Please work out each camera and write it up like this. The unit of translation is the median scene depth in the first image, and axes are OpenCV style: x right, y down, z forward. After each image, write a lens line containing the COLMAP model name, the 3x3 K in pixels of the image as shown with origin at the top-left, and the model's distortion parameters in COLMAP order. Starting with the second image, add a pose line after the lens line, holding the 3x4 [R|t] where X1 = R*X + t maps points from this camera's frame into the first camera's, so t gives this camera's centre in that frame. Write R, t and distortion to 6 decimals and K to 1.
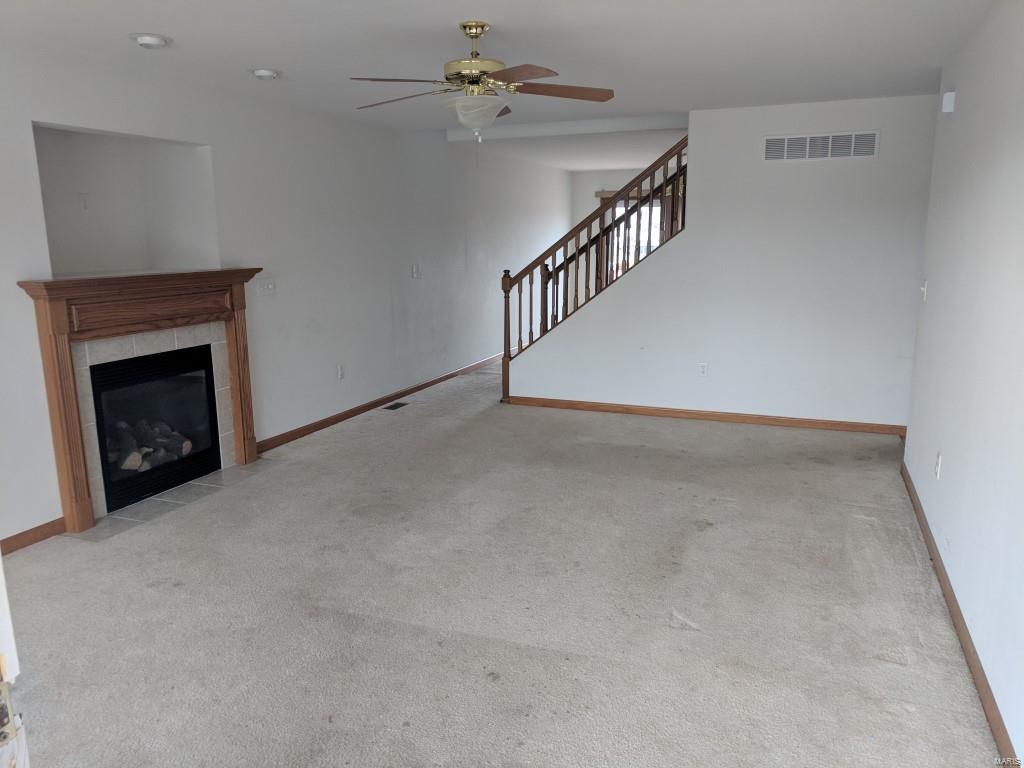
lens RADIAL K [[767.1, 0, 511.2], [0, 767.1, 385.9], [0, 0, 1]] dist [0.014015, -0.000846]
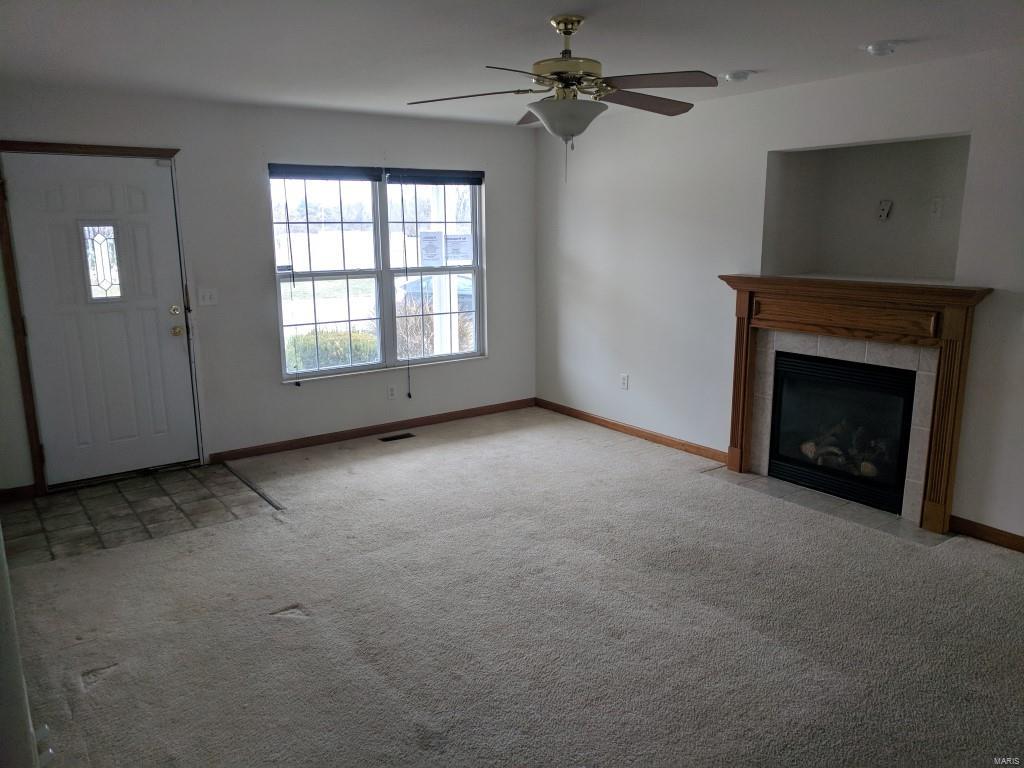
lens RADIAL K [[767.1, 0, 518.4], [0, 767.1, 385.8], [0, 0, 1]] dist [0.014015, -0.000846]
pose [[-0.550738, 0.182374, -0.814510, 0.580066], [-0.143802, 0.940515, 0.307819, -0.252499], [0.822197, 0.286656, -0.491752, 1.124267]]
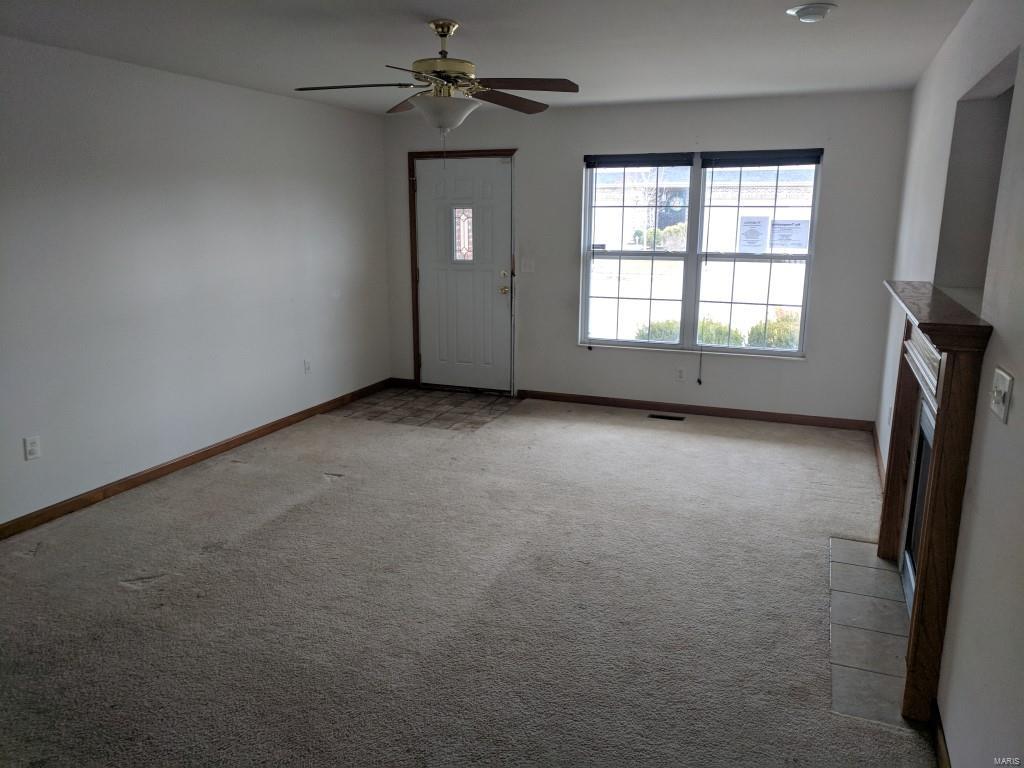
lens RADIAL K [[767.1, 0, 516.2], [0, 767.1, 382.4], [0, 0, 1]] dist [0.014015, -0.000846]
pose [[-0.999569, -0.002407, 0.029245, -0.112057], [0.009172, 0.921067, 0.389295, -0.314181], [-0.027874, 0.389396, -0.920649, 1.537555]]
